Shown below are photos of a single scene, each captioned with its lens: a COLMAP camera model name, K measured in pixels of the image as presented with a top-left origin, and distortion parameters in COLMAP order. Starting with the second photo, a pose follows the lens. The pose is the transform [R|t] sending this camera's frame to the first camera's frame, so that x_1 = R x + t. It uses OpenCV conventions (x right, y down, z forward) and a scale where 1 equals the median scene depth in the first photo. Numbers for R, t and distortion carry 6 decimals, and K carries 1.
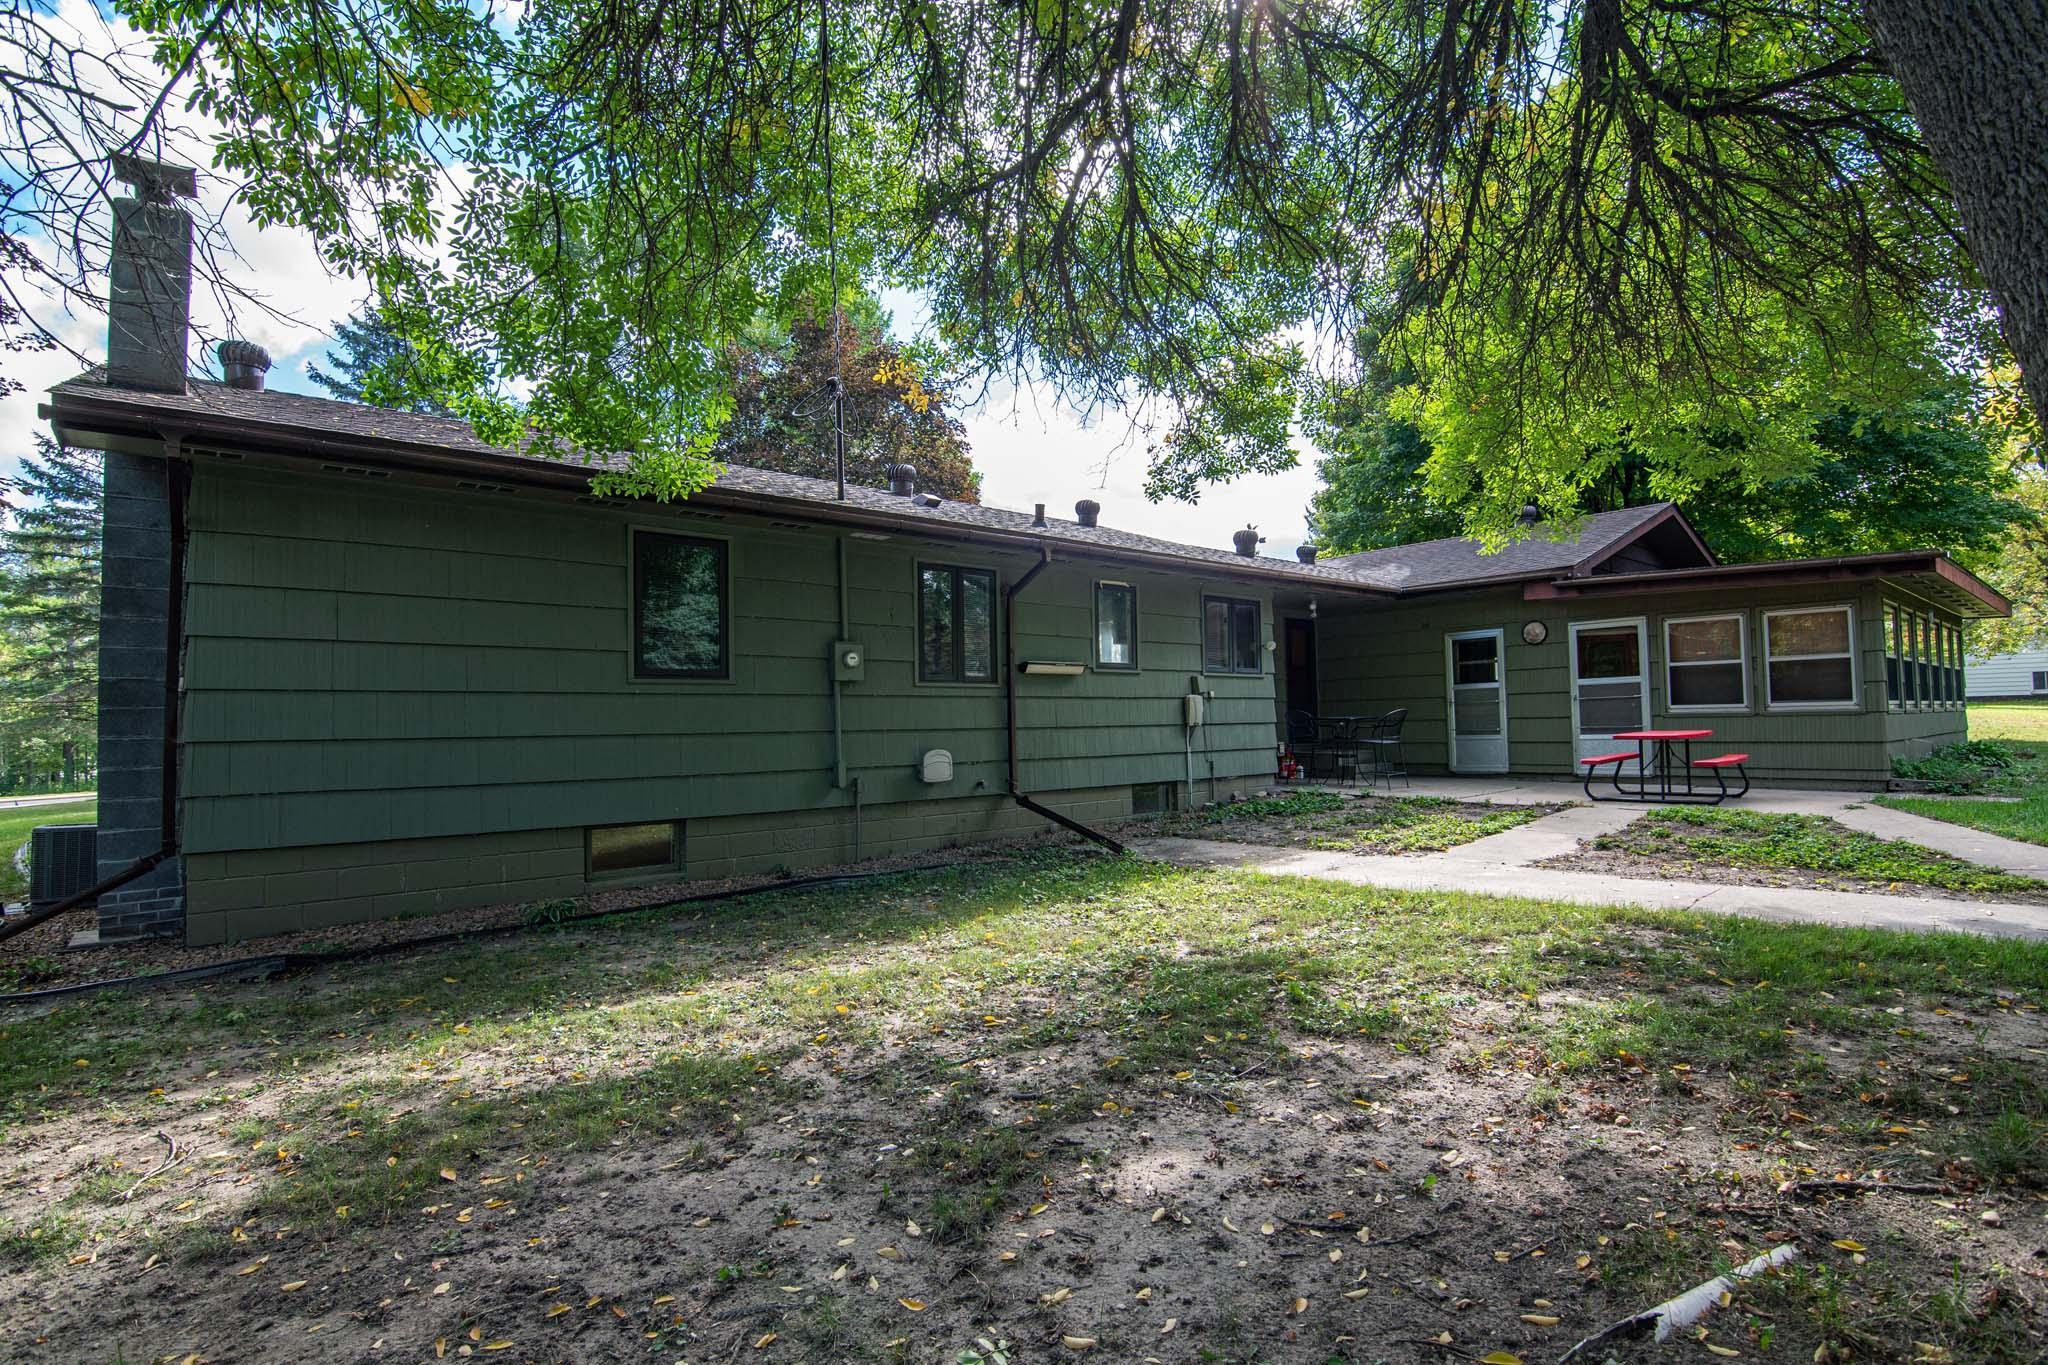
lens RADIAL K [[1028.5, 0, 1024.0], [0, 1028.5, 682.5], [0, 0, 1]] dist [-0.019932, -0.000452]
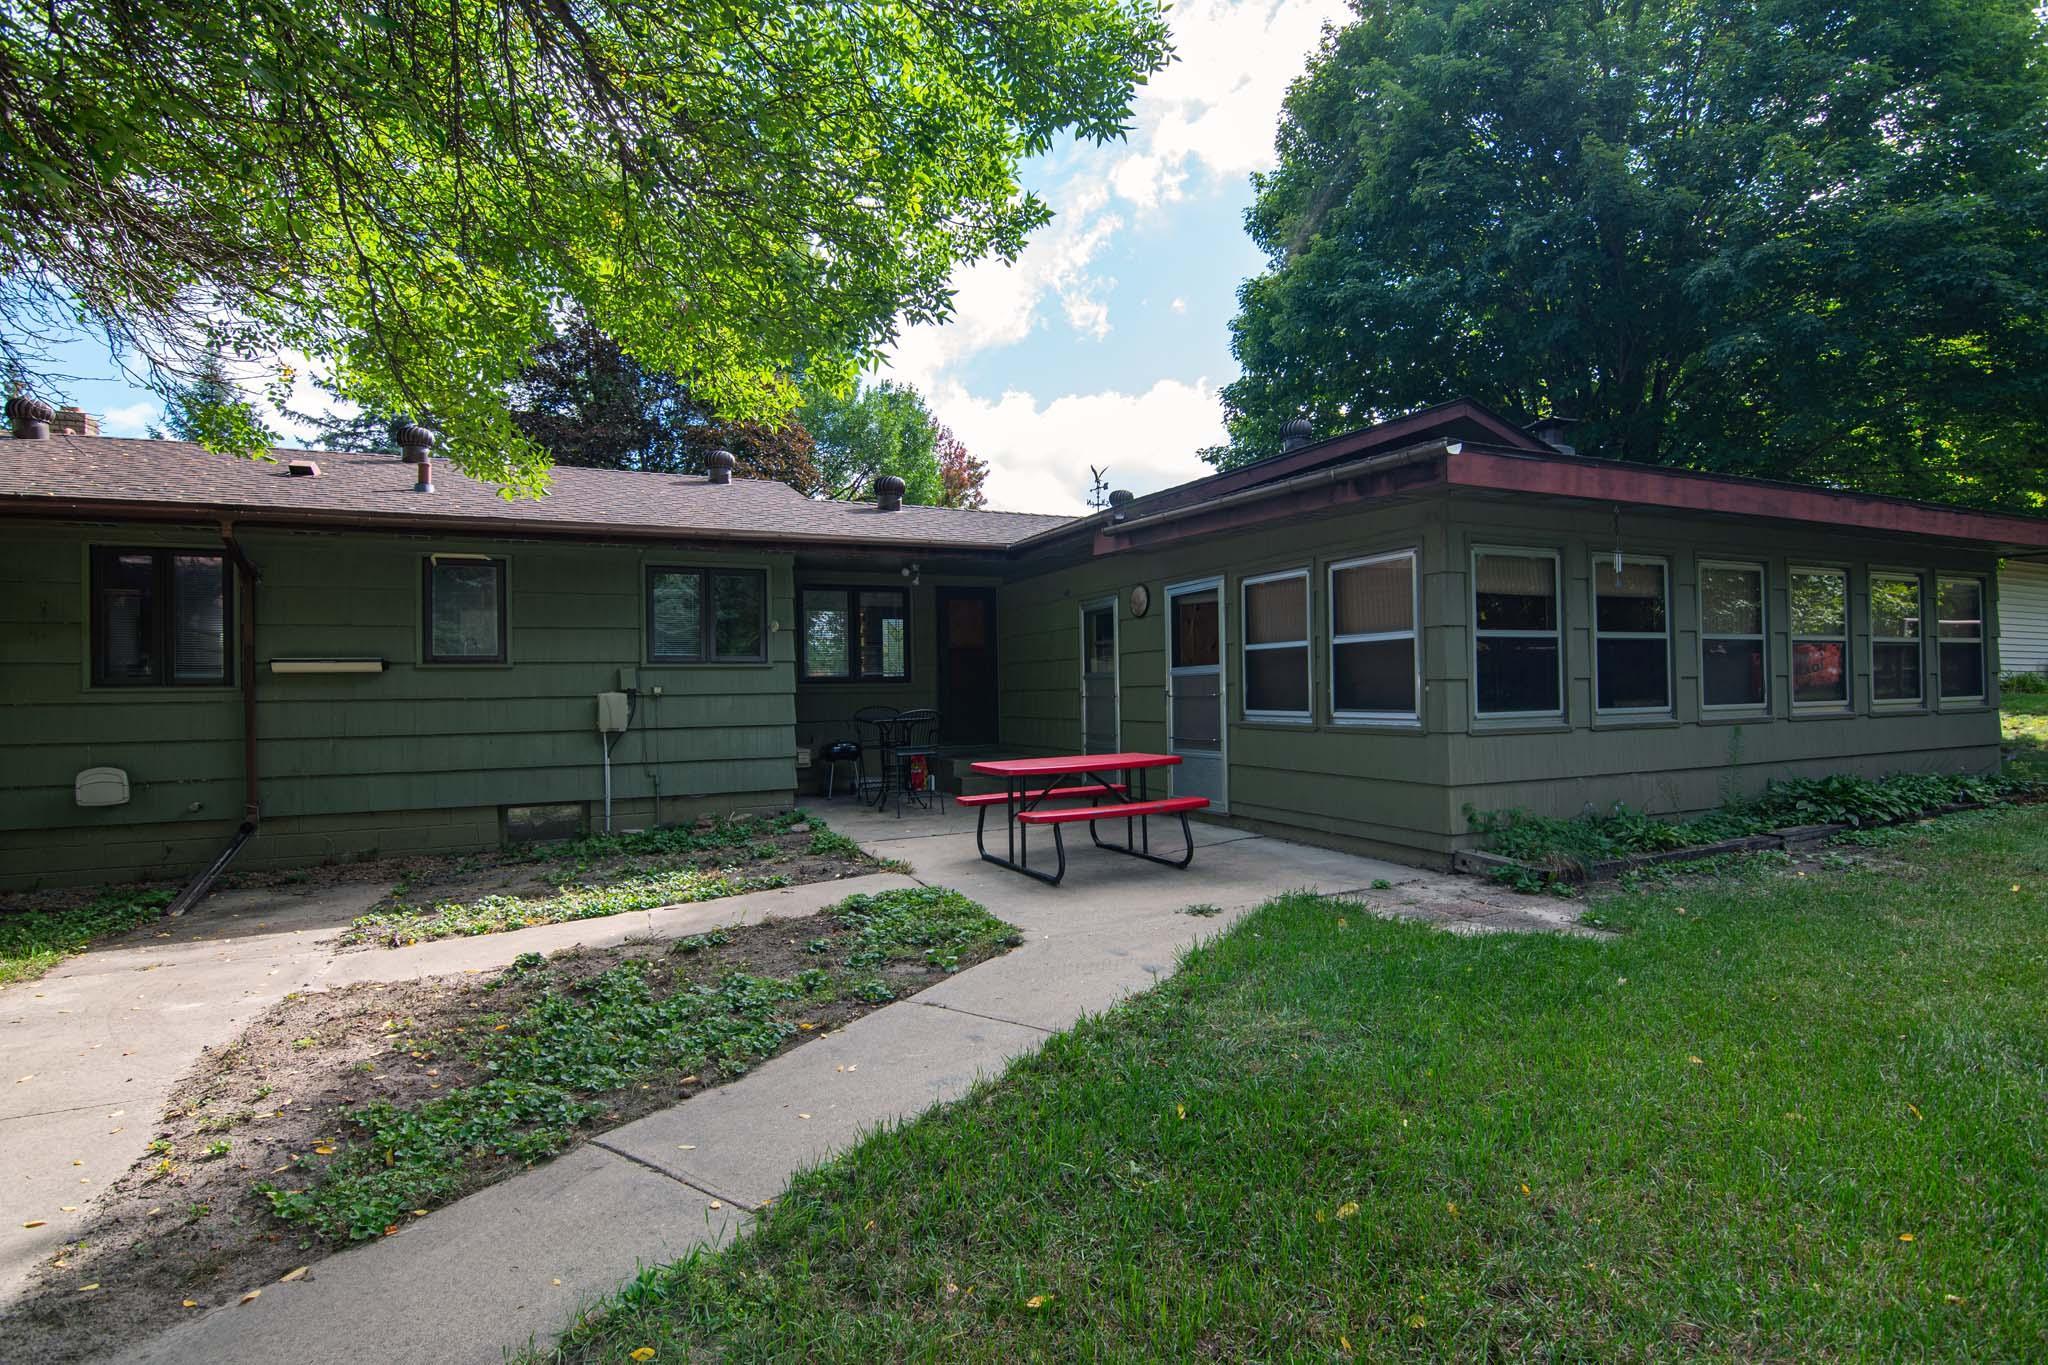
lens RADIAL K [[1028.5, 0, 1024.0], [0, 1028.5, 682.5], [0, 0, 1]] dist [-0.019932, -0.000452]
pose [[0.954836, -0.000821, -0.297133, 0.702686], [0.011434, 0.999357, 0.033979, -0.019709], [0.296914, -0.035842, 0.954231, 0.334753]]
